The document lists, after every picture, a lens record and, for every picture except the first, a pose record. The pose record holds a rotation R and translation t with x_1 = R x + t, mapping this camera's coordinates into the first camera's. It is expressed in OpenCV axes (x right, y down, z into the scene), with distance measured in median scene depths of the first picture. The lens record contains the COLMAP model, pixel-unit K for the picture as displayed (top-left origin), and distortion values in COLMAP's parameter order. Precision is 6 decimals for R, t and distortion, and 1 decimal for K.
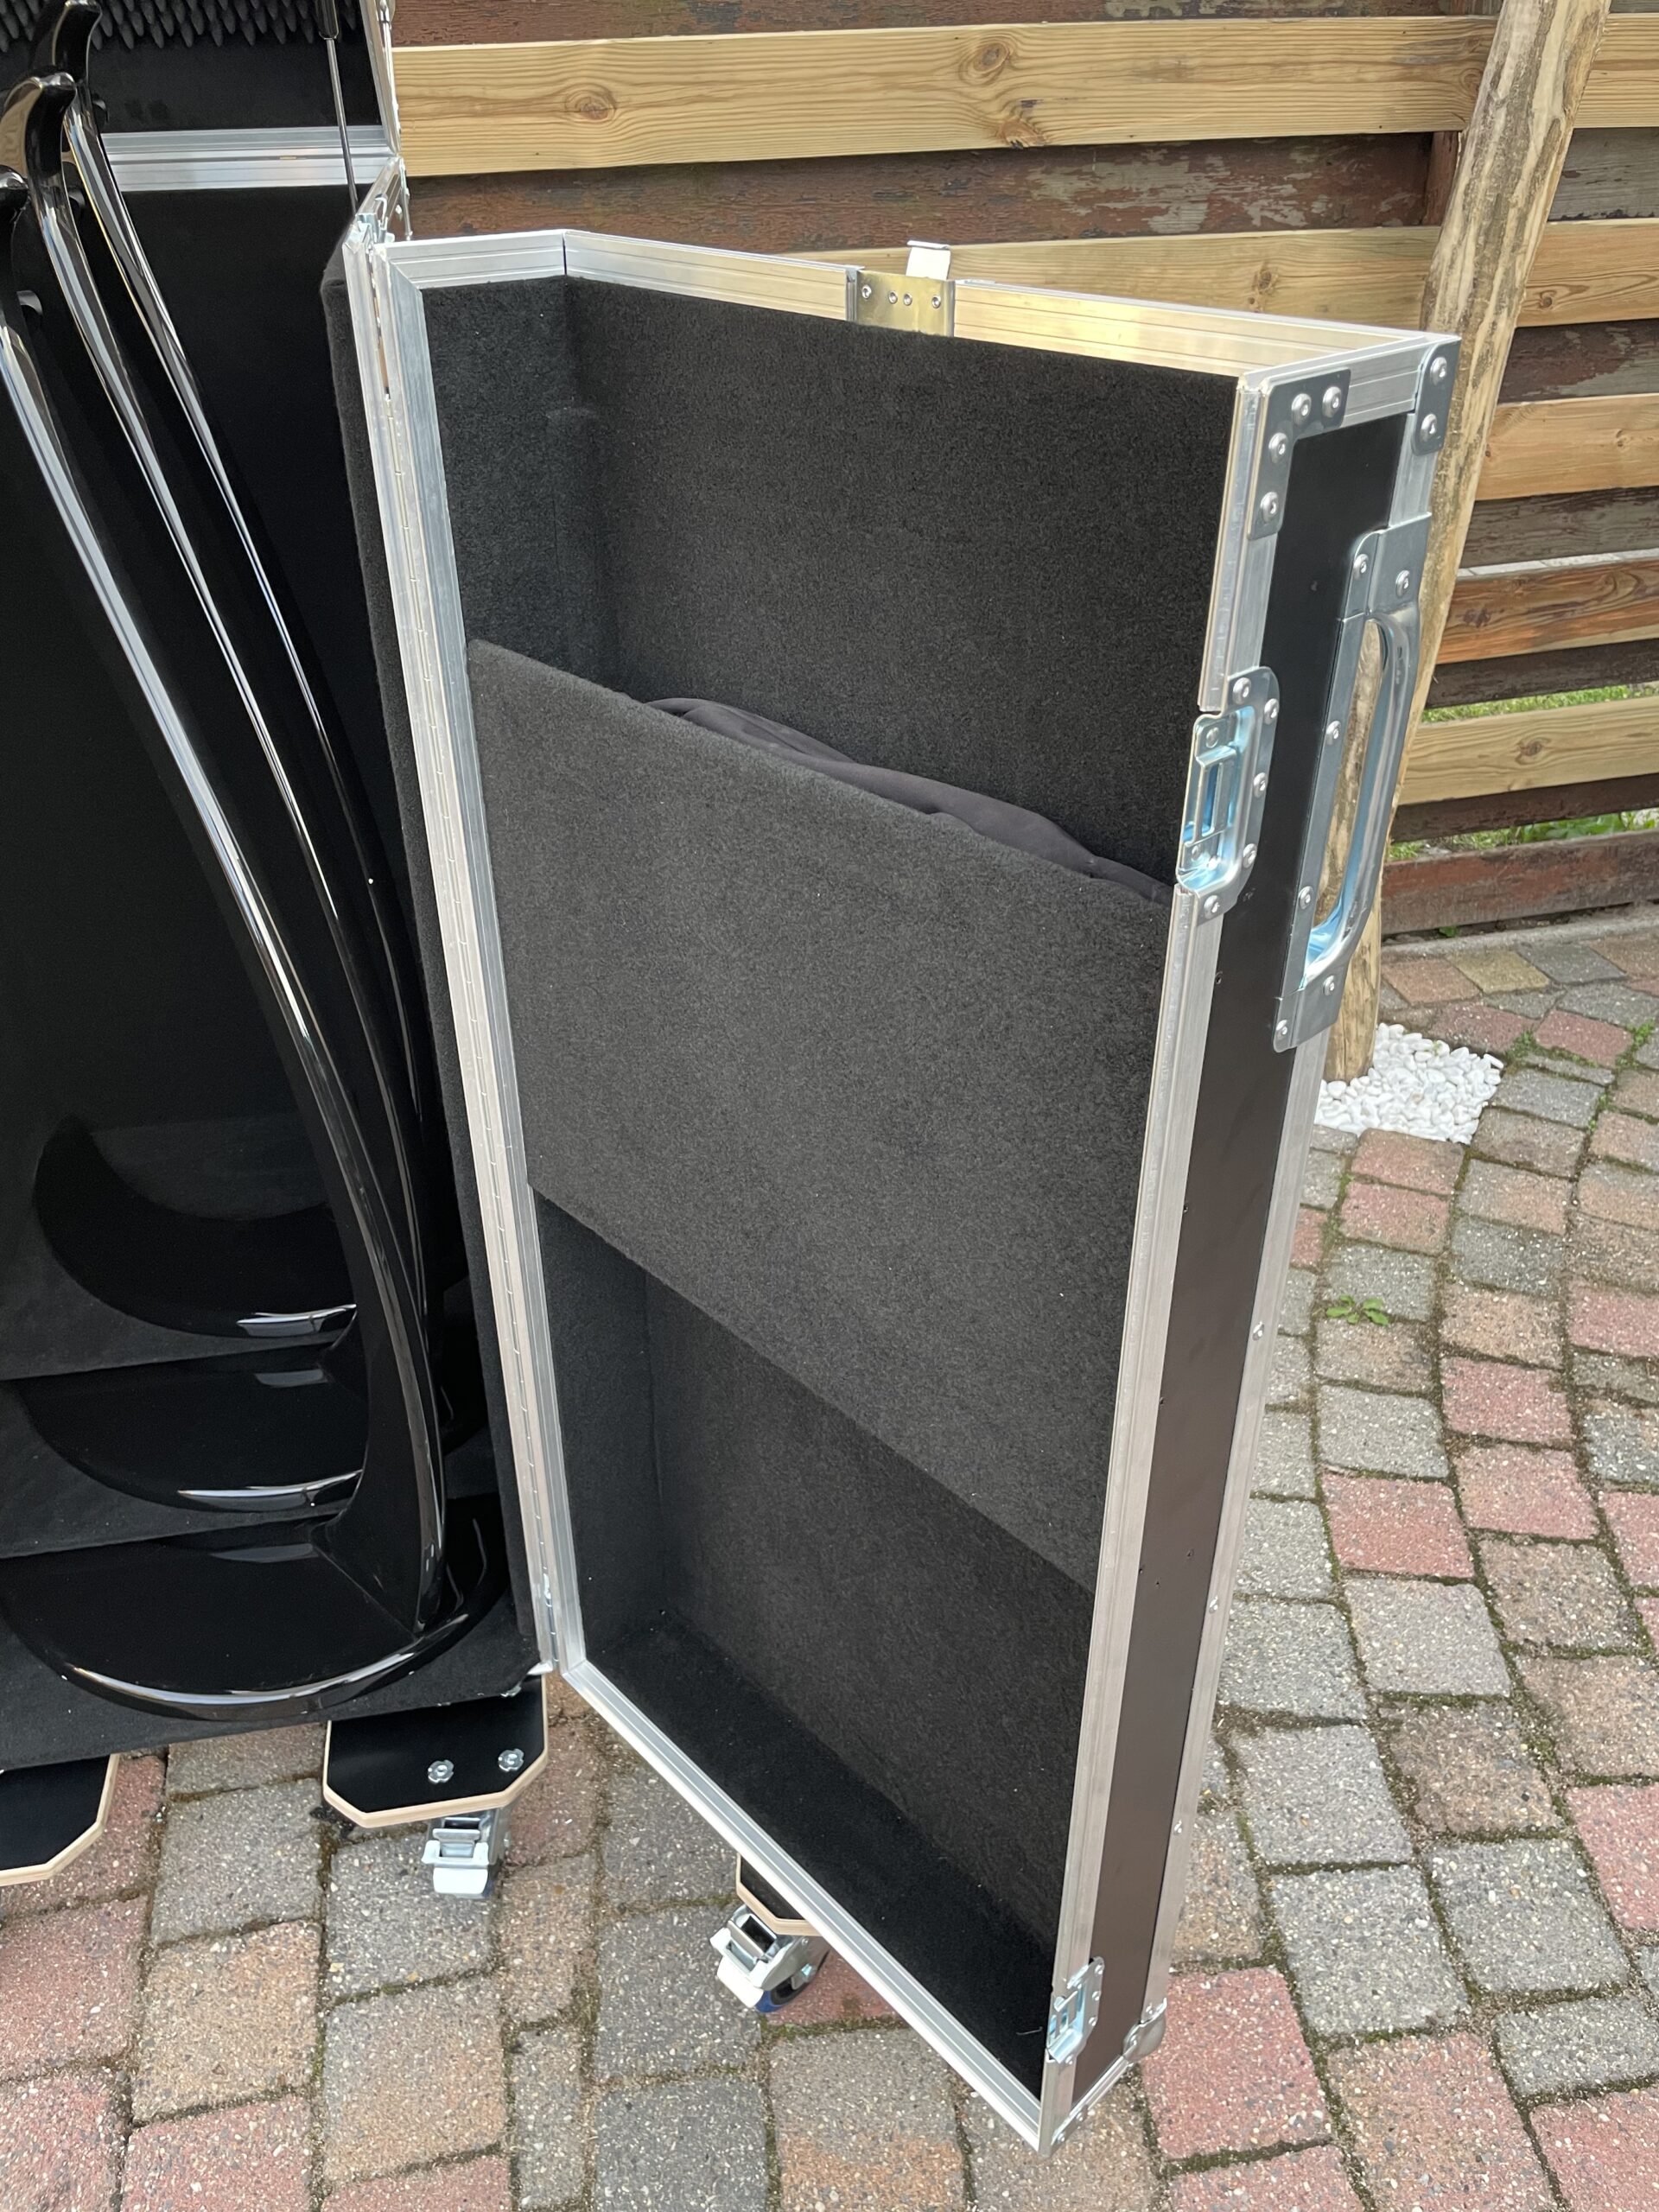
lens RADIAL K [[1691.8, 0, 842.7], [0, 1691.8, 1127.5], [0, 0, 1]] dist [0.090552, -0.126669]
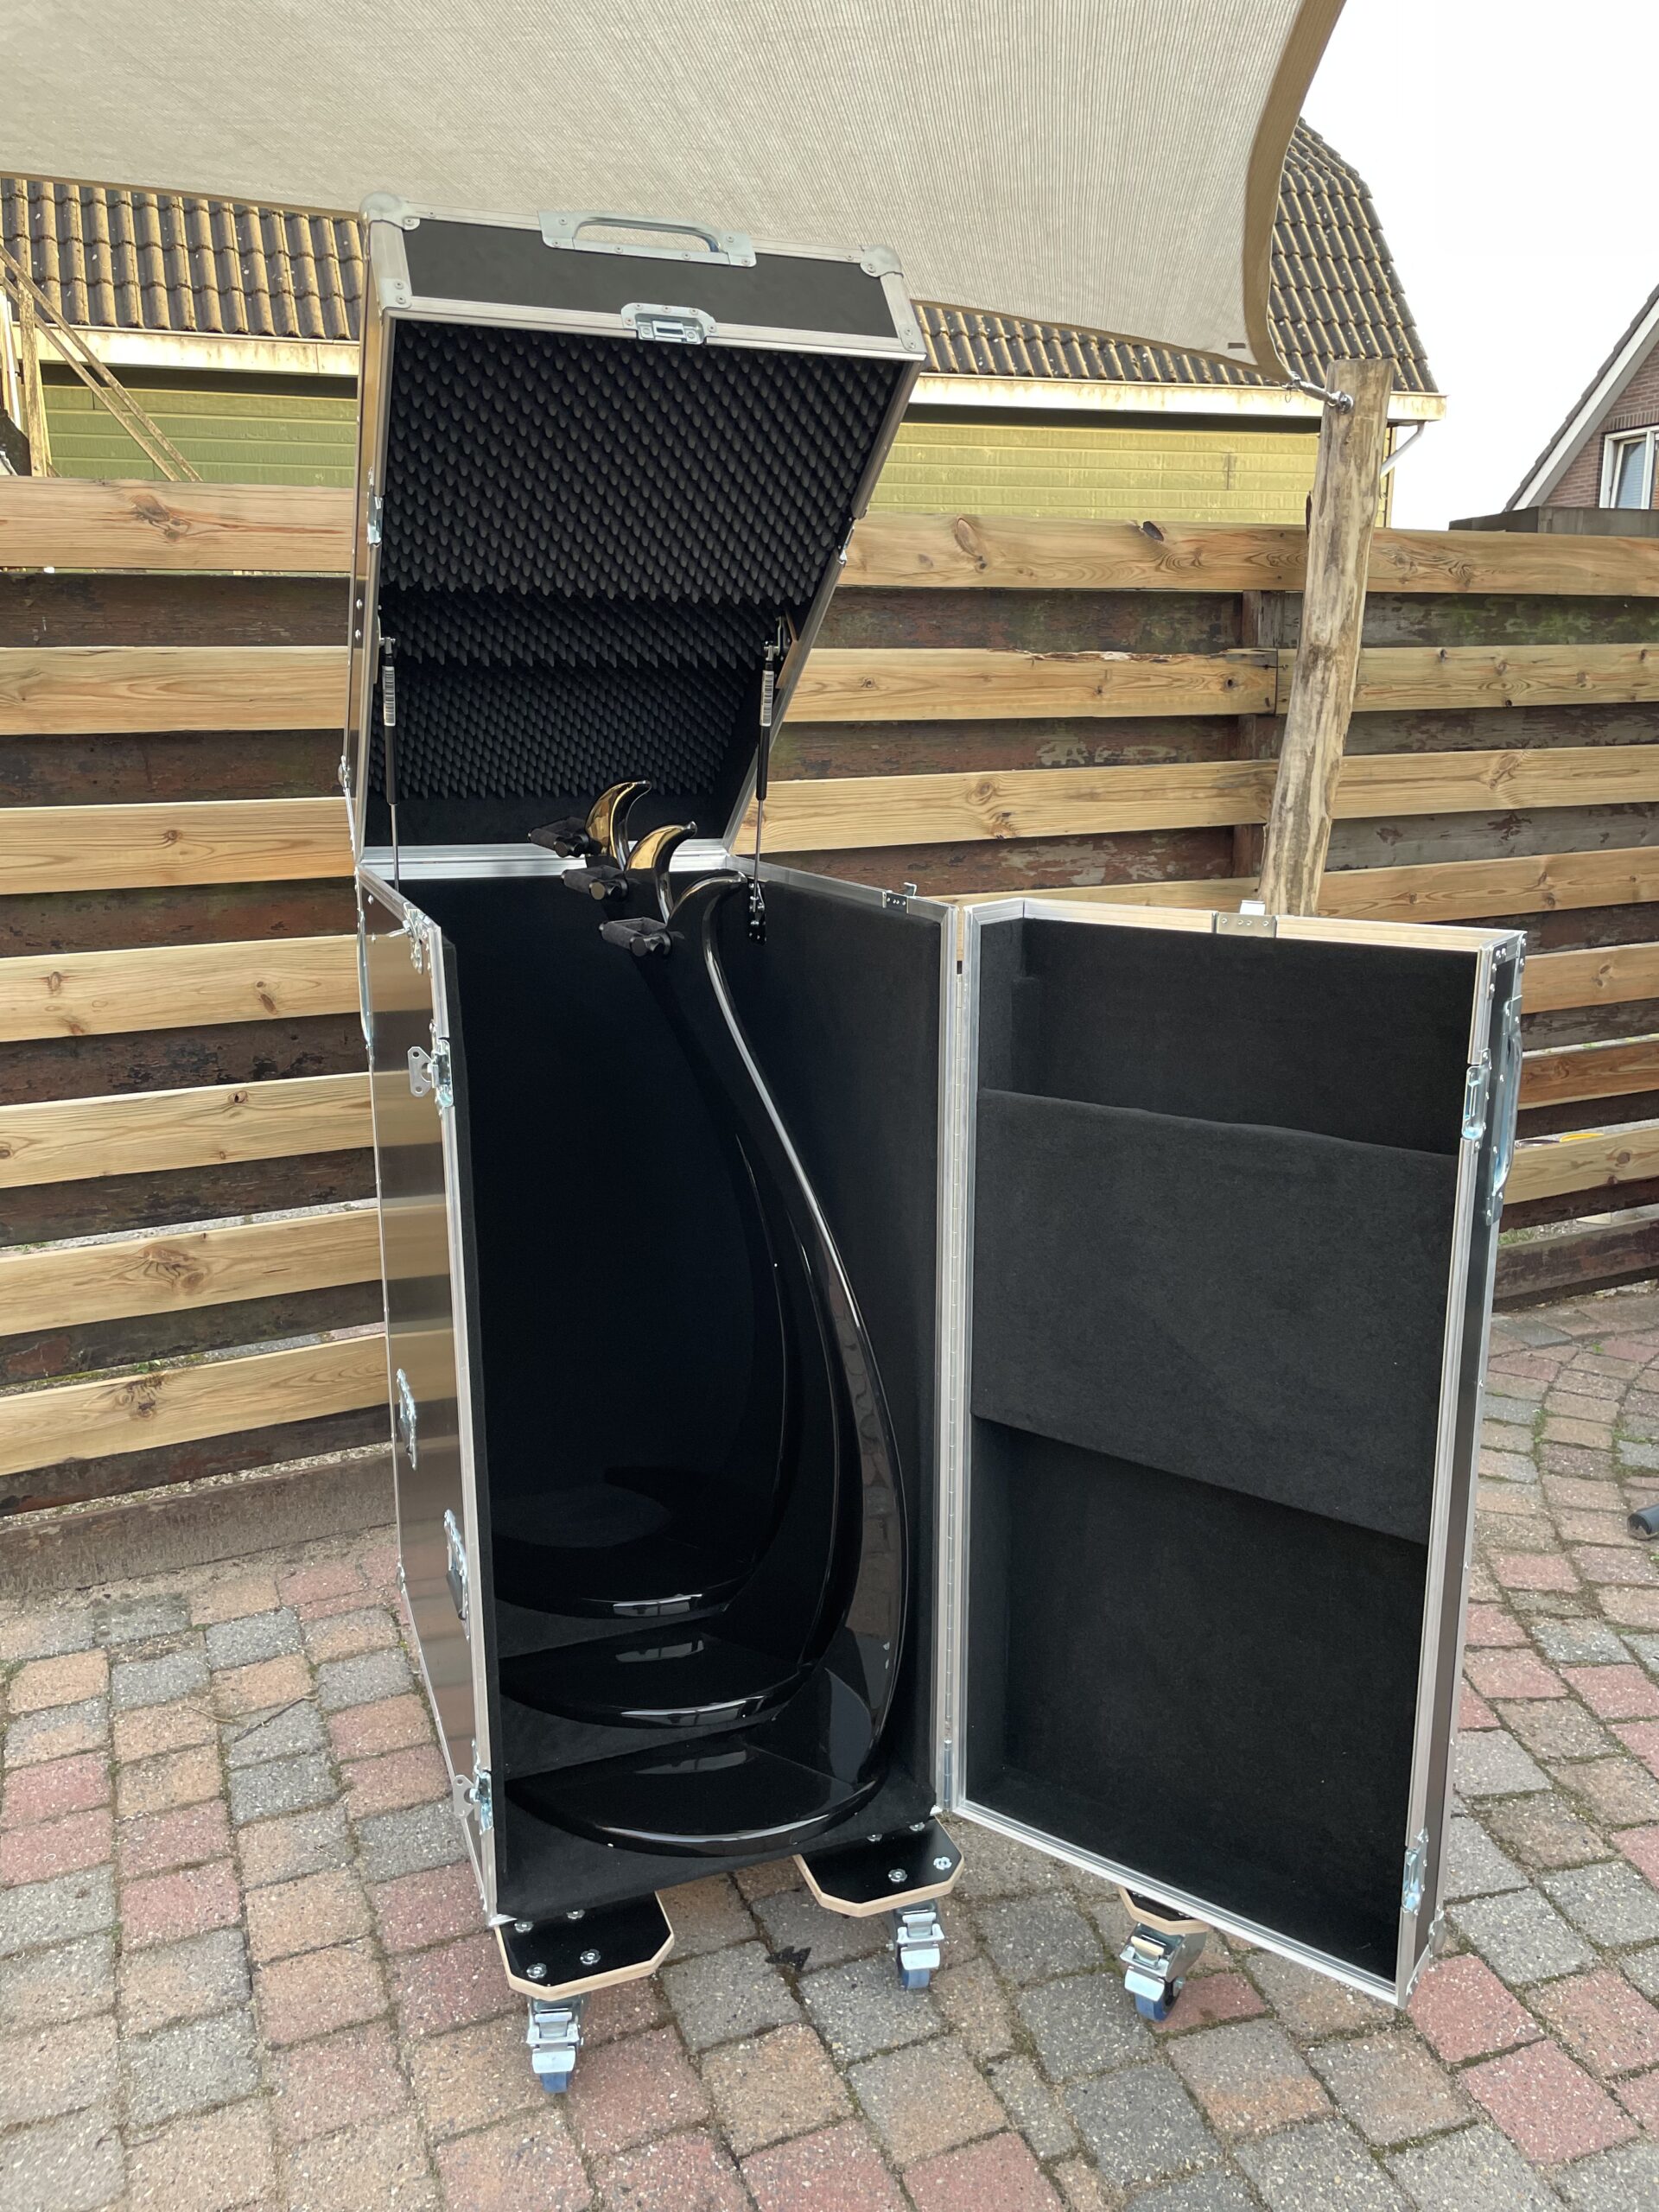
lens RADIAL K [[1691.8, 0, 851.5], [0, 1691.8, 1091.0], [0, 0, 1]] dist [0.090552, -0.126669]
pose [[0.981257, -0.037238, 0.189071, -0.364698], [0.100257, 0.936560, -0.335864, 0.171598], [-0.164569, 0.348525, 0.922739, -0.365194]]
